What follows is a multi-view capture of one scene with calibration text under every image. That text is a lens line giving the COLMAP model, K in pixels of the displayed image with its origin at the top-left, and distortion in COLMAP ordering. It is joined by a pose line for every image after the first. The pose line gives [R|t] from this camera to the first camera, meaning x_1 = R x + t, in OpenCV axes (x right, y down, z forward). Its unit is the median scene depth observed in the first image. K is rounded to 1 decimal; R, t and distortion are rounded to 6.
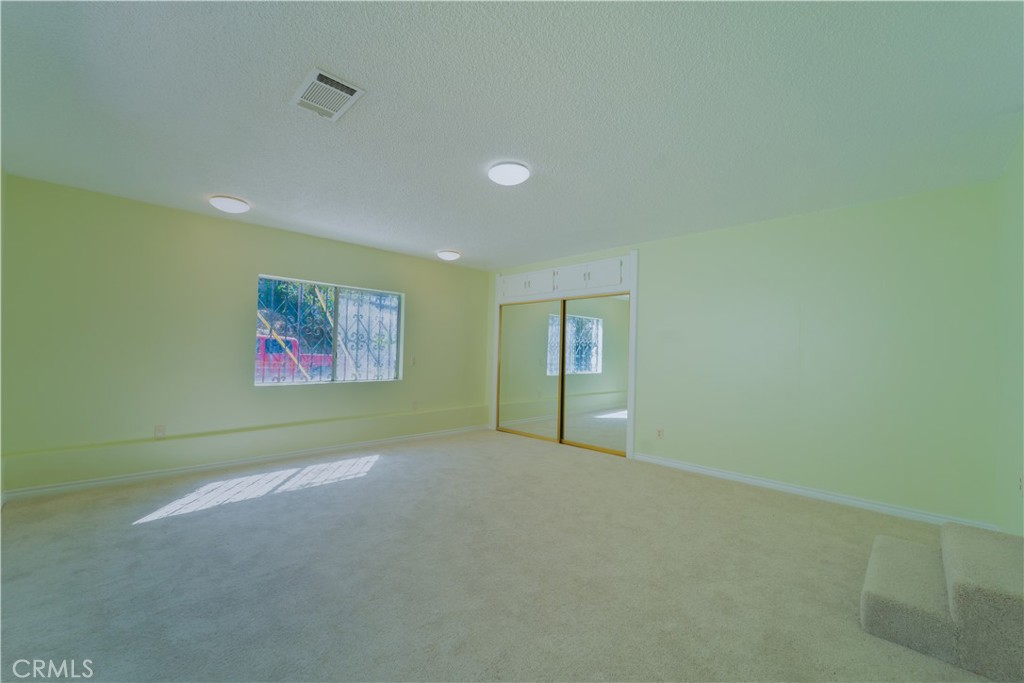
lens RADIAL K [[409.6, 0, 504.6], [0, 409.6, 342.3], [0, 0, 1]] dist [-0.001350, -0.000393]
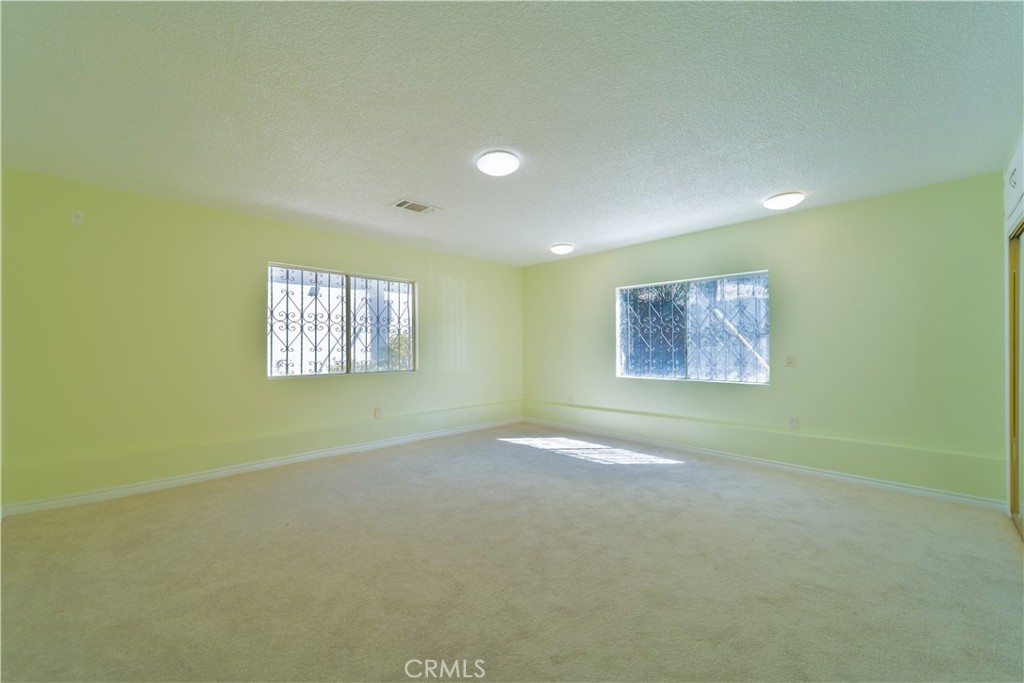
lens RADIAL K [[409.6, 0, 504.6], [0, 409.6, 342.3], [0, 0, 1]] dist [-0.001350, -0.000393]
pose [[-0.000156, -0.030862, -0.999524, 0.619493], [0.027413, 0.999148, -0.030855, 0.029040], [0.999624, -0.027405, 0.000690, 0.628620]]
